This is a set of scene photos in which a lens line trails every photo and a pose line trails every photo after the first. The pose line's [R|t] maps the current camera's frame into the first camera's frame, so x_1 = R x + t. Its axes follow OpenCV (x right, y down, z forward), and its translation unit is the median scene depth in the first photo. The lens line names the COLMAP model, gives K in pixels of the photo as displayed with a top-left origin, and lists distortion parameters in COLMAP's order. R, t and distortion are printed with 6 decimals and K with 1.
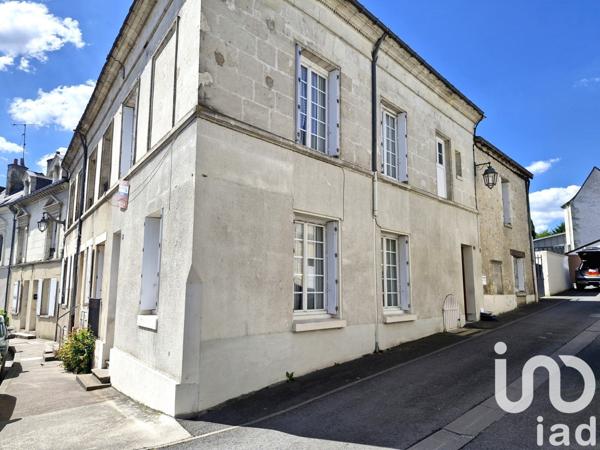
lens RADIAL K [[438.7, 0, 300.6], [0, 438.7, 229.0], [0, 0, 1]] dist [0.050637, -0.024939]
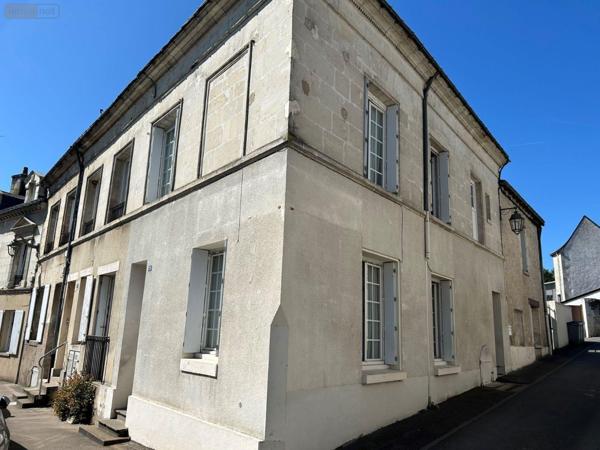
lens RADIAL K [[475.2, 0, 300.6], [0, 475.2, 223.5], [0, 0, 1]] dist [0.025698, -0.014141]
pose [[0.995415, 0.053060, 0.079583, -0.183363], [-0.045981, 0.995032, -0.088296, -0.001247], [-0.083873, 0.084232, 0.992910, 0.004667]]
